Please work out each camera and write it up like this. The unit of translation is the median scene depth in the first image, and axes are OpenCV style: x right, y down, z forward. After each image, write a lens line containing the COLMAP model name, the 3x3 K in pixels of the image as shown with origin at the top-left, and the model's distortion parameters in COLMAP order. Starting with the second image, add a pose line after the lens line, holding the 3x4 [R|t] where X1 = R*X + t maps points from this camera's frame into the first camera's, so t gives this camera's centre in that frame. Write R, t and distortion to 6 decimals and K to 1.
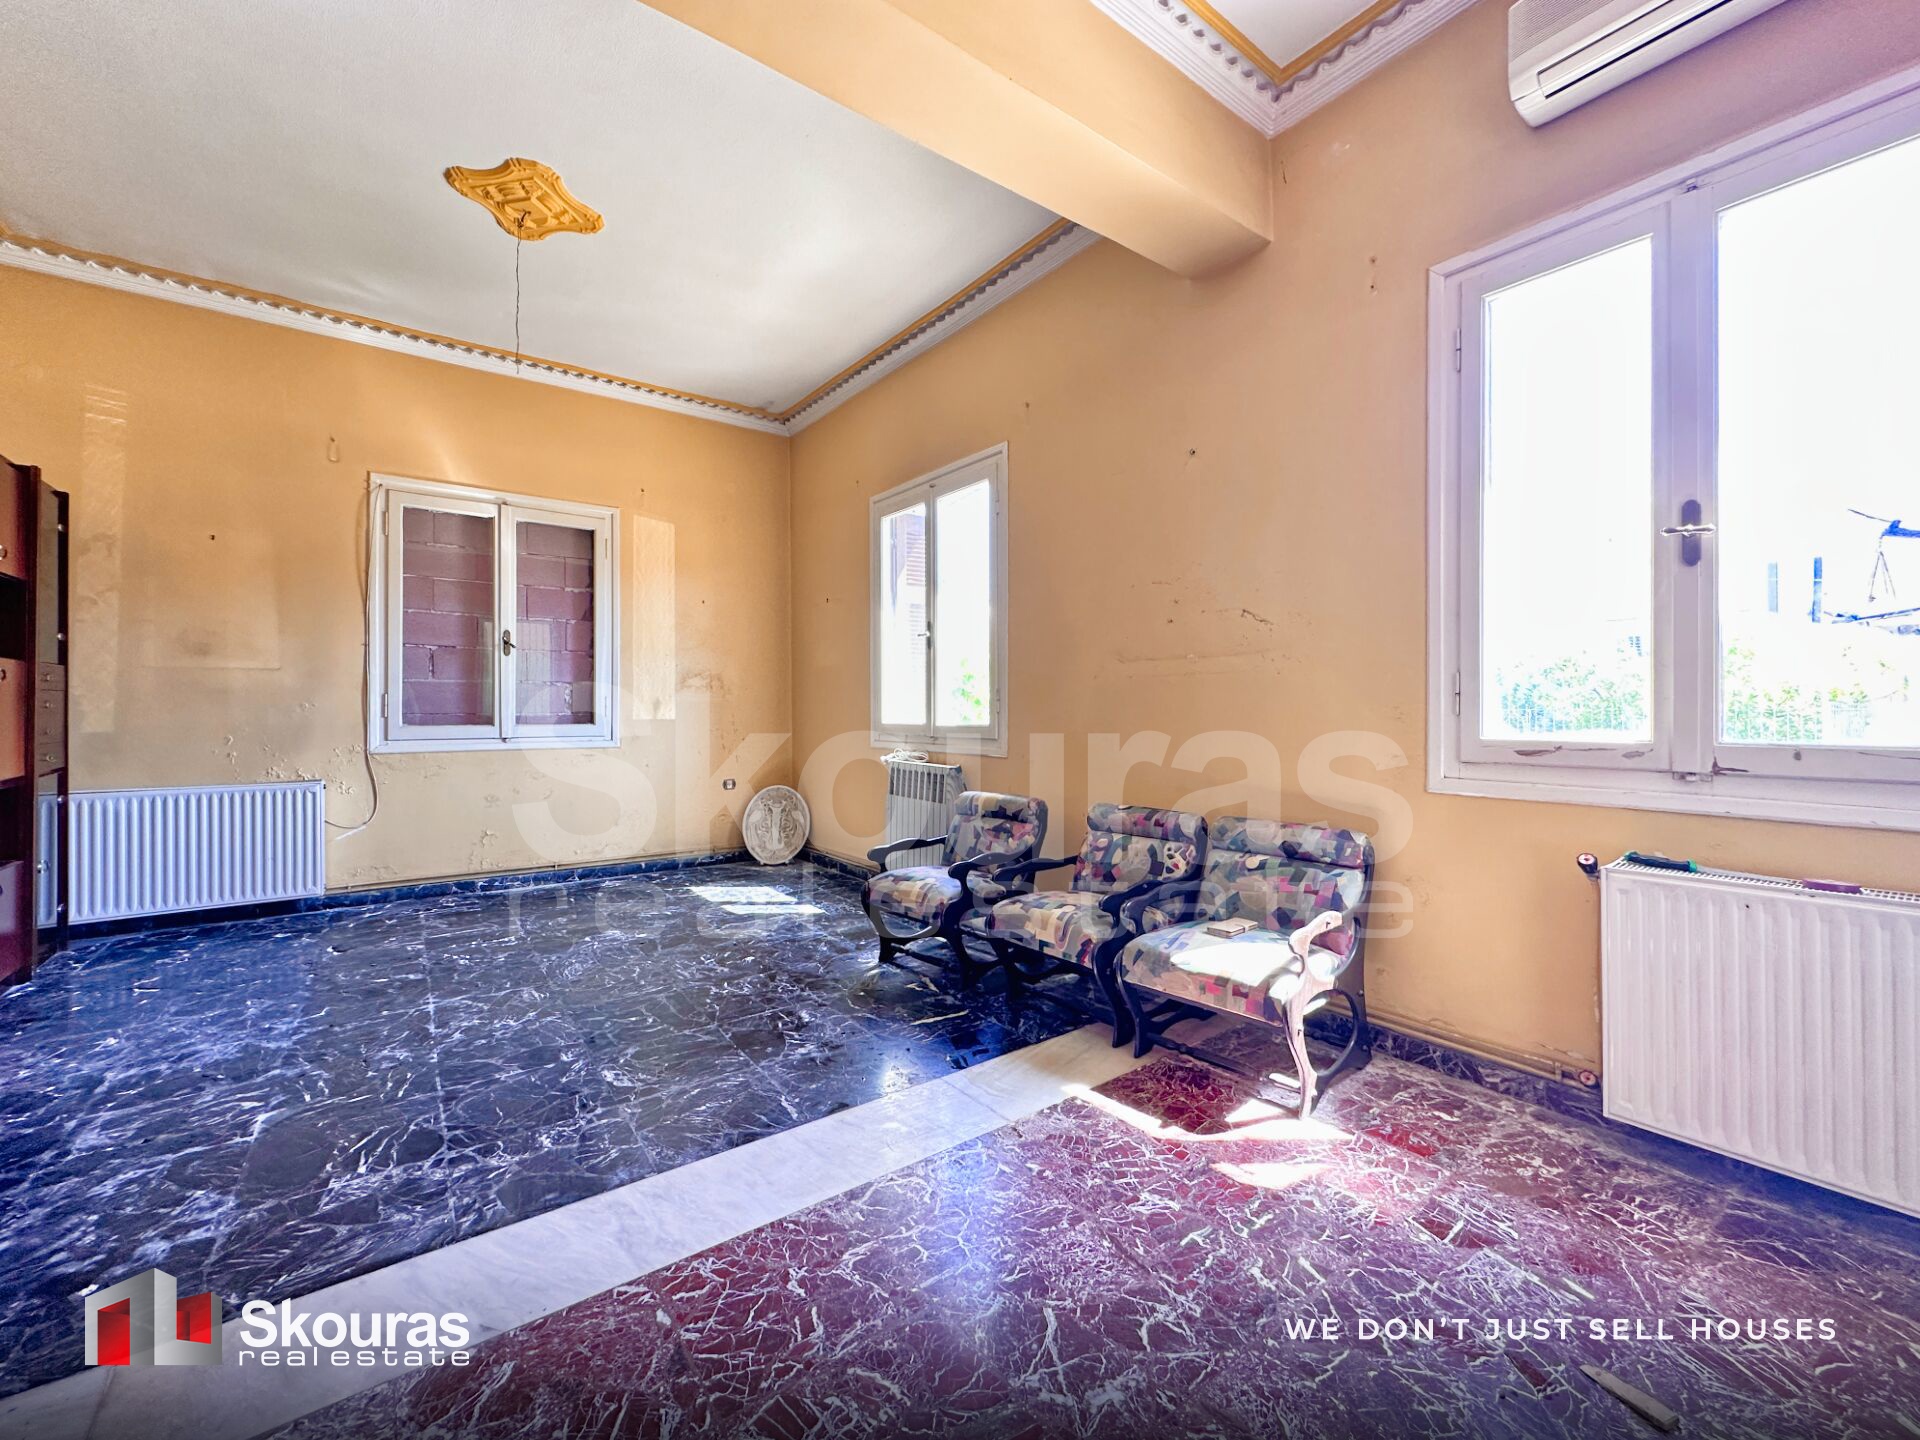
lens RADIAL K [[768.5, 0, 962.2], [0, 768.5, 711.3], [0, 0, 1]] dist [0.001010, -0.000477]
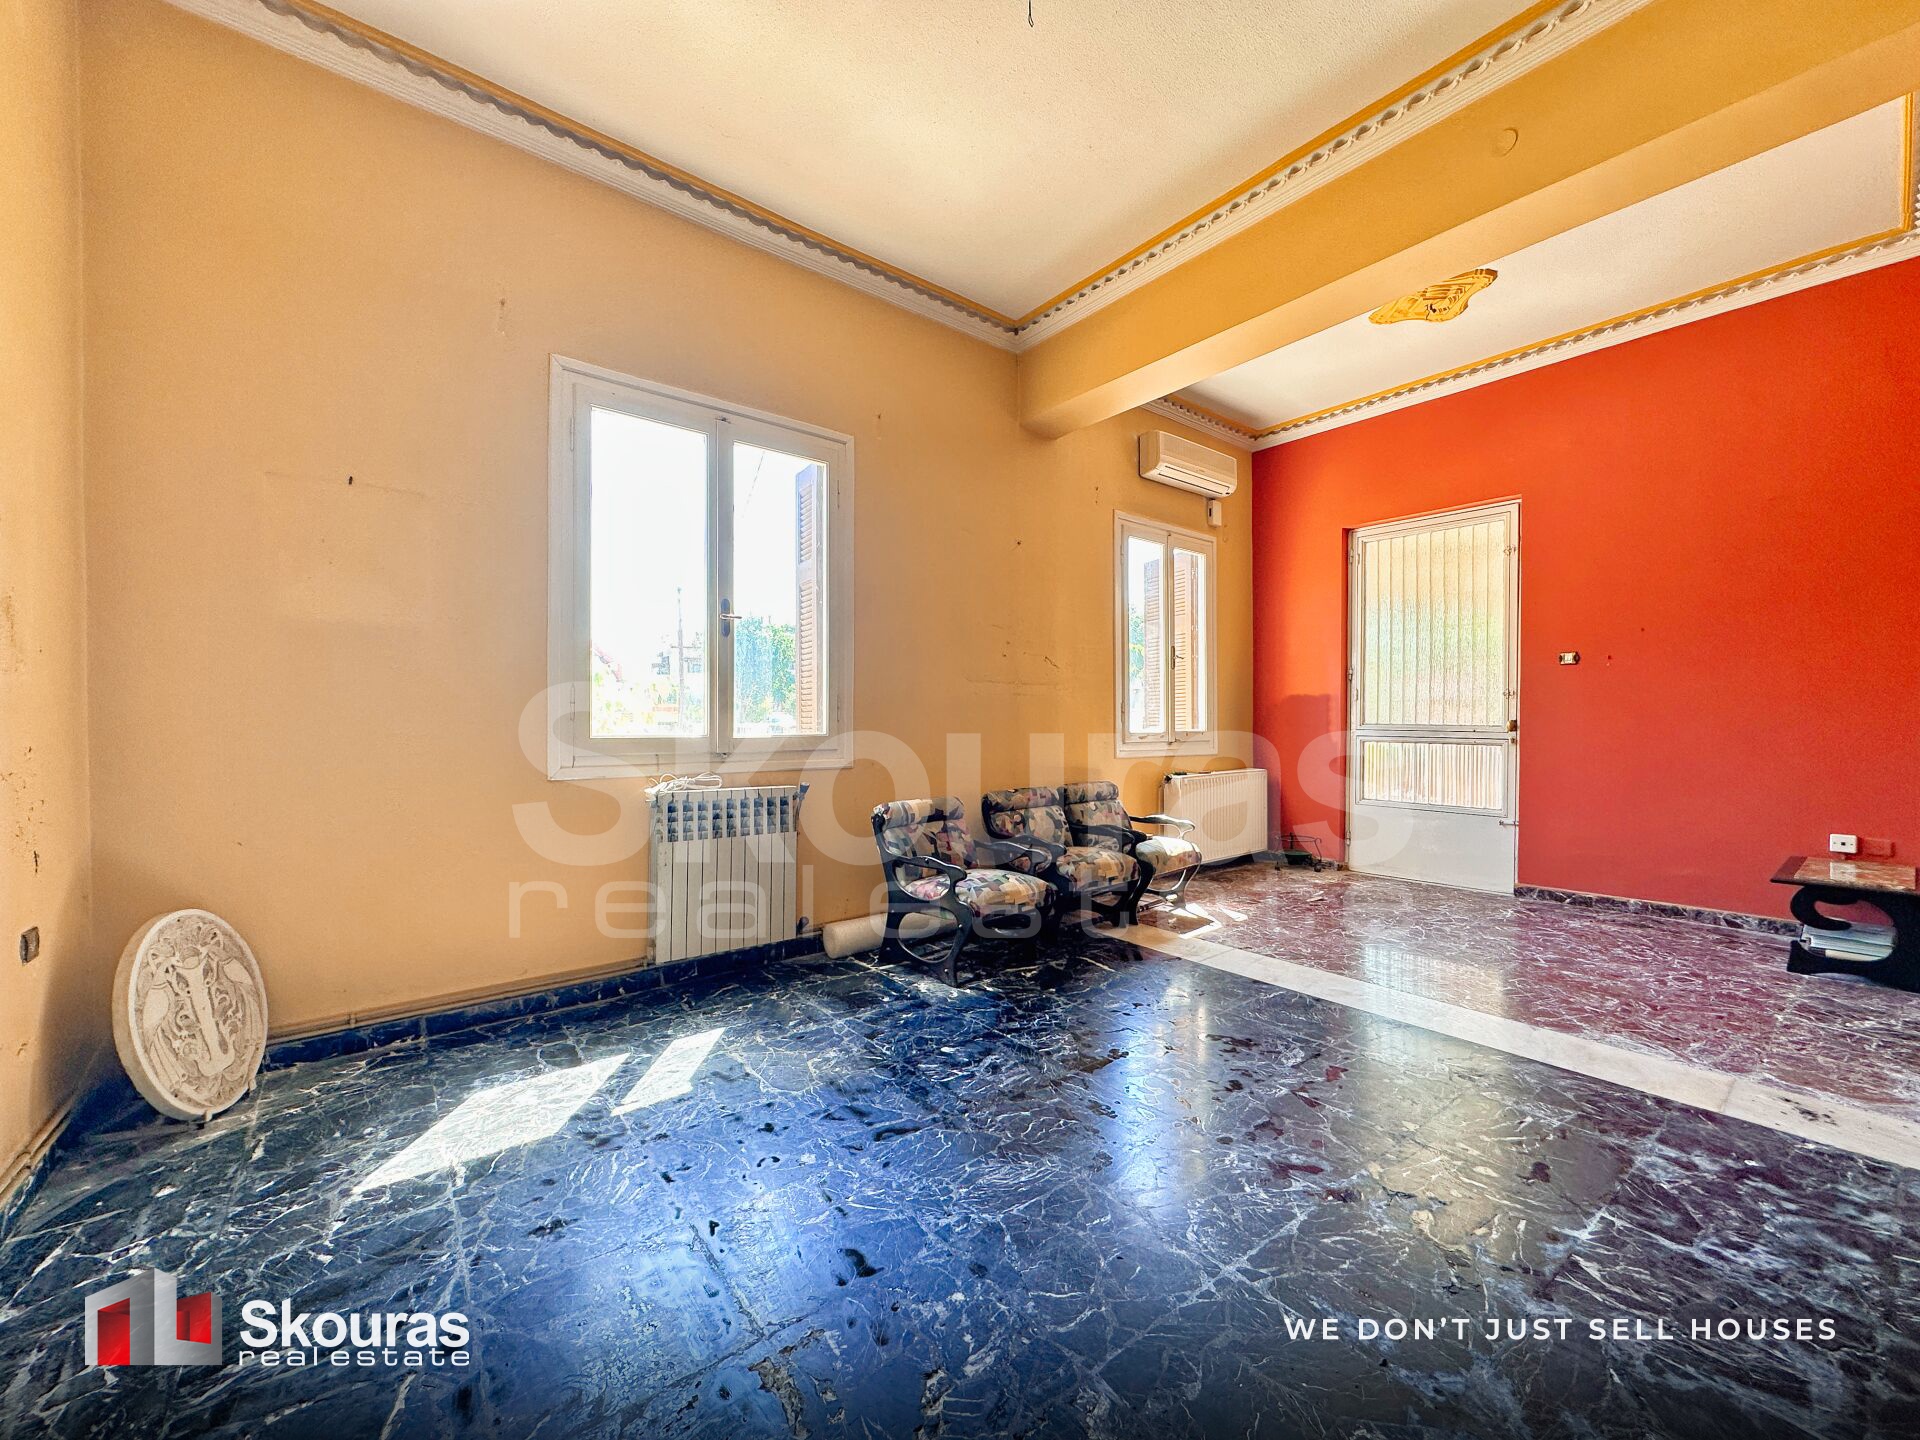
lens RADIAL K [[768.5, 0, 960.0], [0, 768.5, 725.4], [0, 0, 1]] dist [0.001010, -0.000477]
pose [[-0.025306, -0.002445, 0.999677, -1.484555], [0.000880, 0.999997, 0.002468, 0.008848], [-0.999679, 0.000943, -0.025304, 1.465463]]
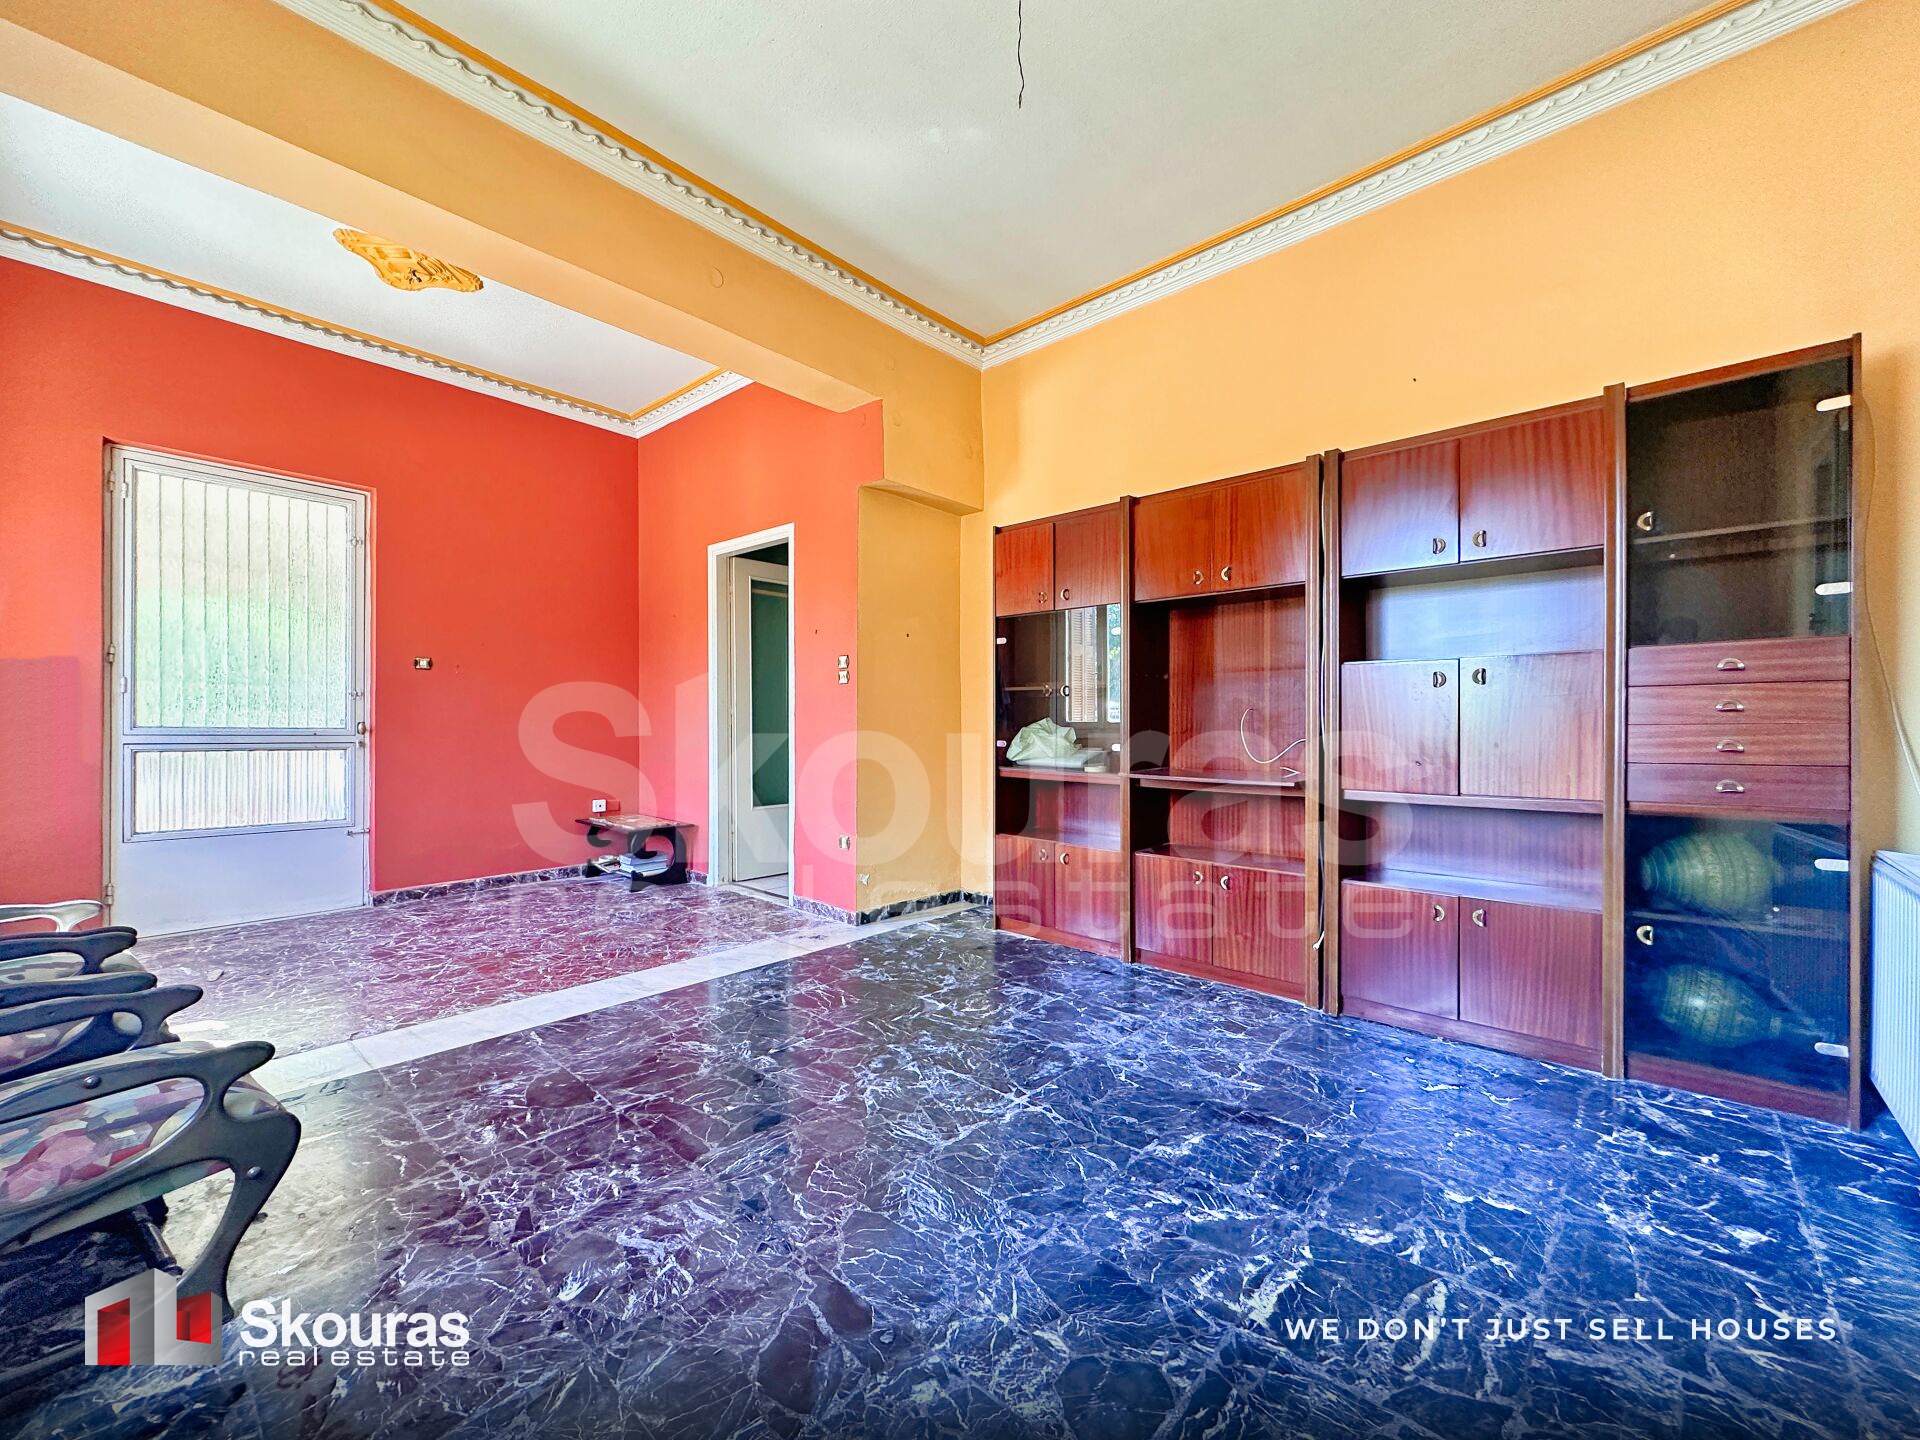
lens RADIAL K [[768.5, 0, 960.8], [0, 768.5, 723.2], [0, 0, 1]] dist [0.001010, -0.000477]
pose [[-0.979952, 0.001256, -0.199231, -0.588512], [0.001588, 0.999998, -0.001506, 0.009008], [0.199229, -0.001792, -0.979951, 2.130500]]
